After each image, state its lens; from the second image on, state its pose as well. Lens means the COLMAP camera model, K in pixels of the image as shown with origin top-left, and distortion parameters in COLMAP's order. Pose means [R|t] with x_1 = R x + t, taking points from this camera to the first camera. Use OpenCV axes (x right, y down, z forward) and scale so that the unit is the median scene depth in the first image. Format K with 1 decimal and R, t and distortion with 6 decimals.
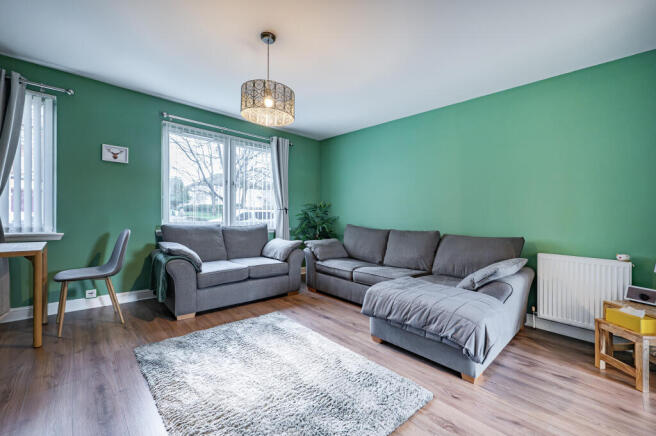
lens RADIAL K [[284.0, 0, 334.0], [0, 284.0, 213.8], [0, 0, 1]] dist [0.015641, -0.000343]
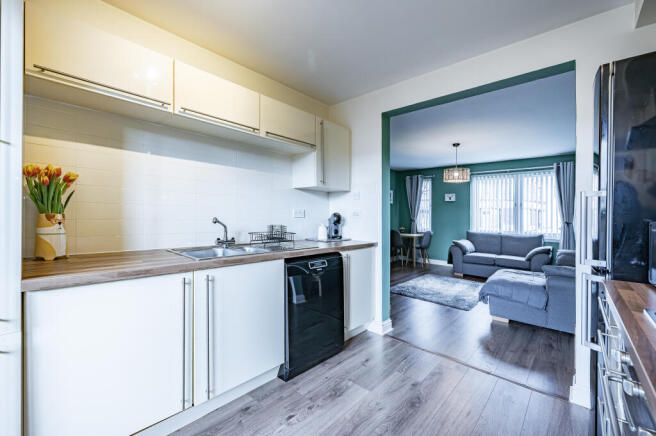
lens RADIAL K [[269.3, 0, 318.1], [0, 269.3, 213.0], [0, 0, 1]] dist [0.003090, 0.000224]
pose [[0.043640, -0.034971, -0.998435, 1.256385], [-0.018587, 0.999186, -0.035810, 0.002639], [0.998874, 0.020121, 0.042954, -0.099561]]
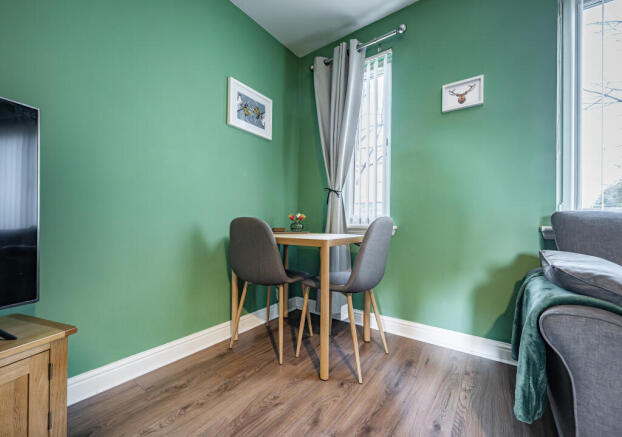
lens RADIAL K [[255.0, 0, 298.3], [0, 255.0, 231.2], [0, 0, 1]] dist [0.001144, 0.000092]
pose [[0.152020, -0.000079, -0.988377, -0.296361], [-0.006624, 0.999977, -0.001099, 0.073900], [0.988355, 0.006714, 0.152016, 0.590679]]
